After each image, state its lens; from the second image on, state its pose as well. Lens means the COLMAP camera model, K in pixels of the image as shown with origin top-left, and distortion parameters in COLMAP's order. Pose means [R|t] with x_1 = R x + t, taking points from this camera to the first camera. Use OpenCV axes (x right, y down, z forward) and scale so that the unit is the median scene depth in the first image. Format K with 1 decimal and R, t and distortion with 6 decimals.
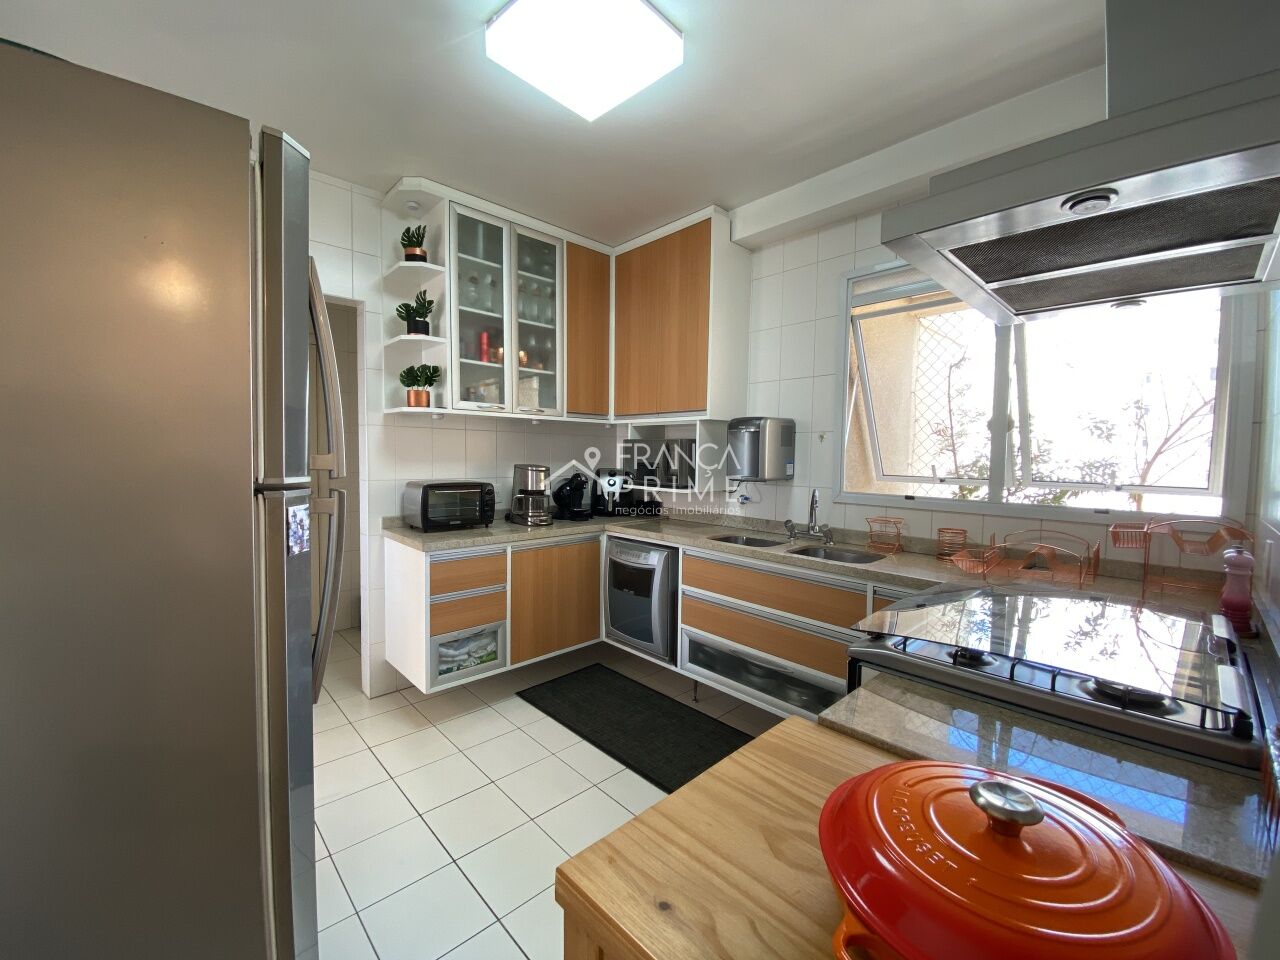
lens RADIAL K [[521.4, 0, 637.3], [0, 521.4, 481.4], [0, 0, 1]] dist [-0.000387, -0.000019]
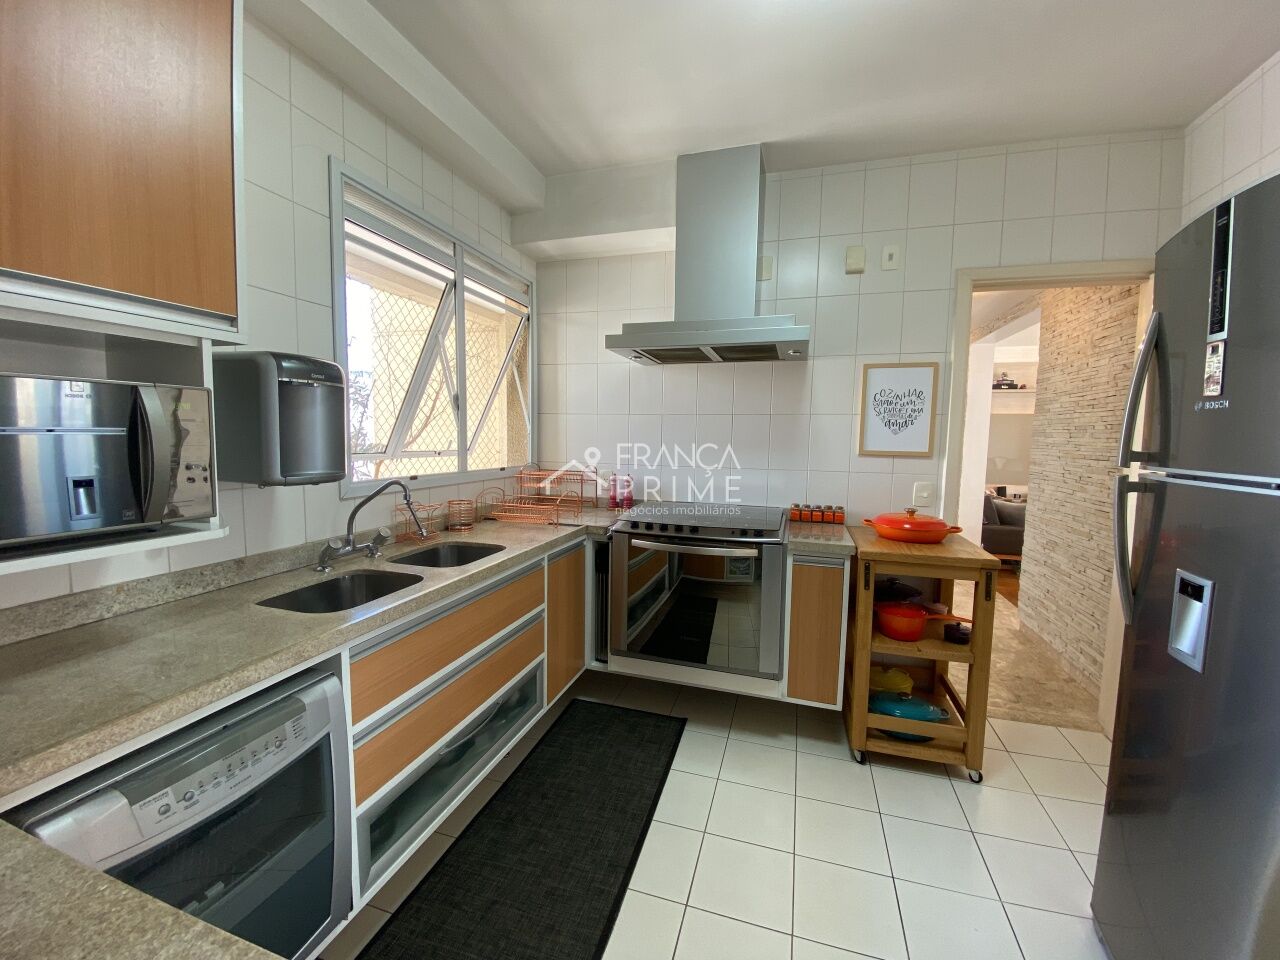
lens RADIAL K [[521.4, 0, 638.1], [0, 521.4, 471.6], [0, 0, 1]] dist [-0.000387, -0.000019]
pose [[-0.491891, -0.087006, 0.866298, -0.417055], [0.020833, 0.993533, 0.111614, -0.066420], [-0.870407, 0.072950, -0.486897, 1.028758]]
